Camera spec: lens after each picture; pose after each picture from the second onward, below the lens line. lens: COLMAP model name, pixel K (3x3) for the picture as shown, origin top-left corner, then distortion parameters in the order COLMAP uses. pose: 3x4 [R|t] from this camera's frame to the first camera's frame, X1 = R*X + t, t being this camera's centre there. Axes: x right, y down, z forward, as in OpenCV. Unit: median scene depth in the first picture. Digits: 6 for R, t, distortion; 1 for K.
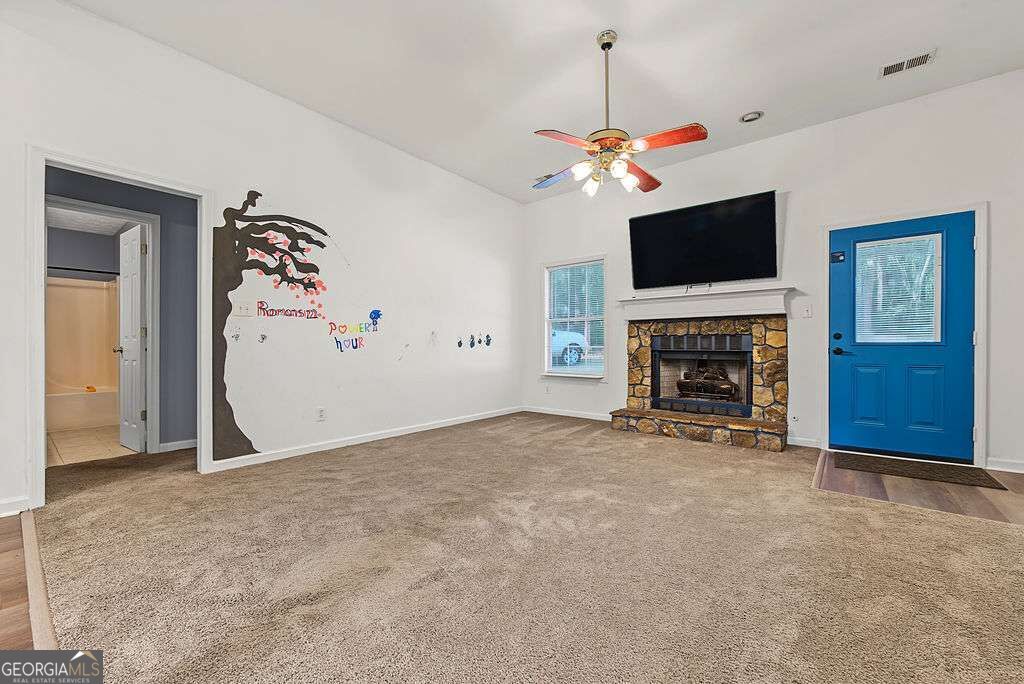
lens RADIAL K [[410.0, 0, 515.0], [0, 410.0, 347.3], [0, 0, 1]] dist [-0.001307, -0.000248]
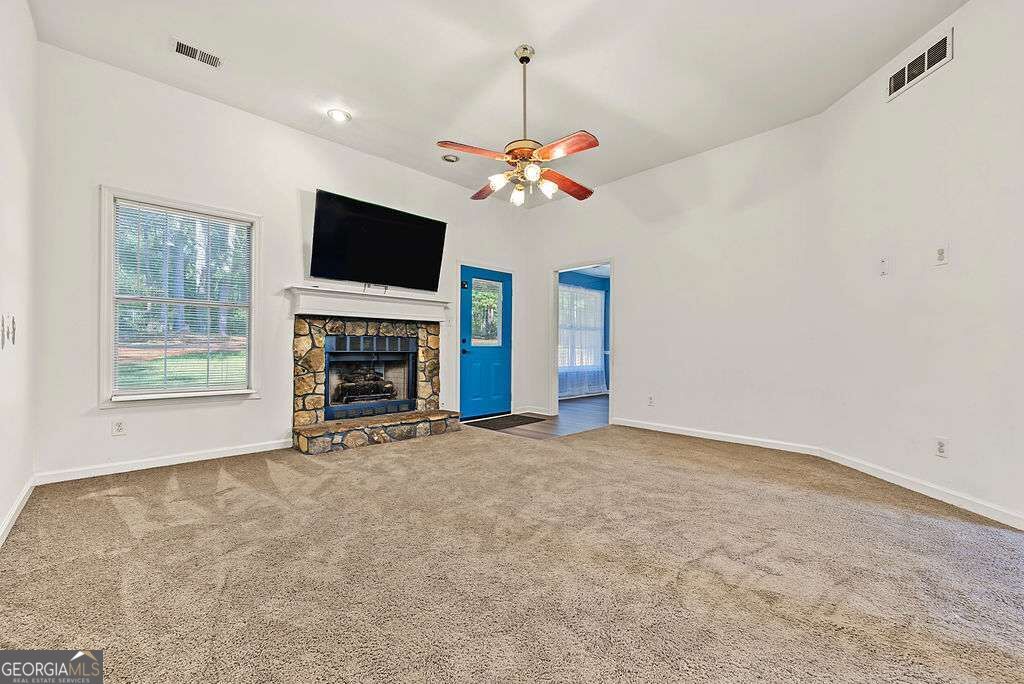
lens RADIAL K [[410.0, 0, 515.0], [0, 410.0, 347.3], [0, 0, 1]] dist [-0.001307, -0.000248]
pose [[0.122317, 0.002430, 0.992488, -0.544424], [-0.002620, 0.999994, -0.002125, -0.002101], [-0.992488, -0.002340, 0.122323, 0.601329]]
